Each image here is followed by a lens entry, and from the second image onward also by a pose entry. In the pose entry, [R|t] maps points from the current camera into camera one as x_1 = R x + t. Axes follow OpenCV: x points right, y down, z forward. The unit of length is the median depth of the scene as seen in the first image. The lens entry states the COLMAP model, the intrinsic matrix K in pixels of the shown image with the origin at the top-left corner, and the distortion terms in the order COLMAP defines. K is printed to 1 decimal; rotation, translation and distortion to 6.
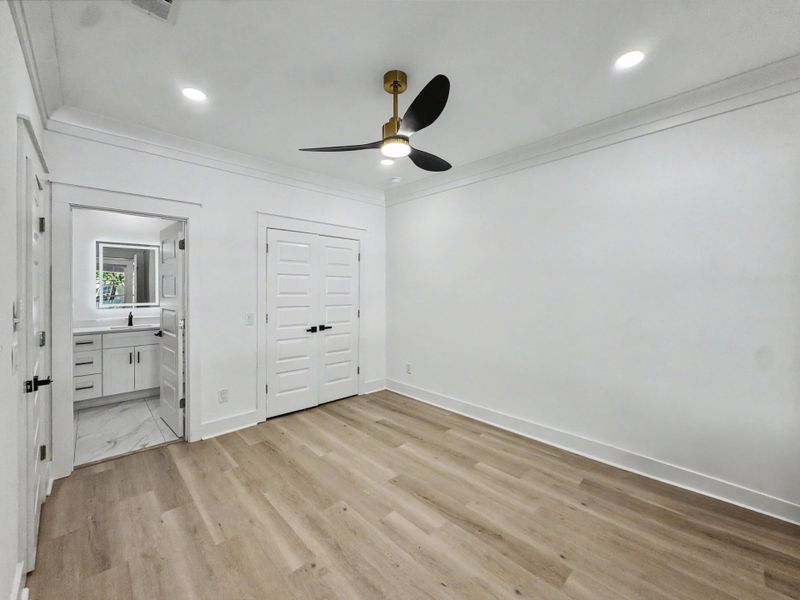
lens RADIAL K [[326.6, 0, 397.9], [0, 326.6, 295.0], [0, 0, 1]] dist [-0.002927, 0.000052]
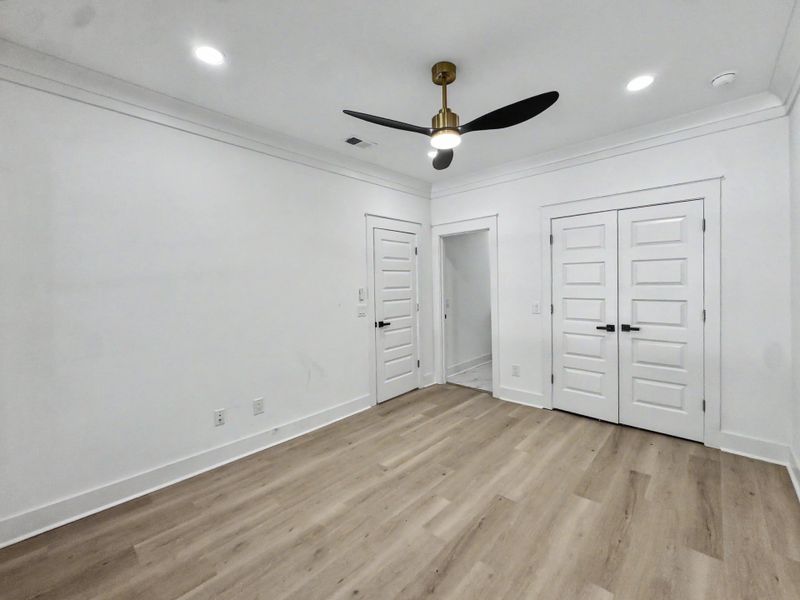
lens RADIAL K [[326.6, 0, 397.9], [0, 326.6, 296.8], [0, 0, 1]] dist [-0.002927, 0.000052]
pose [[0.072429, 0.037130, -0.996682, 0.683839], [-0.000449, 0.999308, 0.037196, -0.003675], [0.997373, -0.002247, 0.072396, 0.551343]]
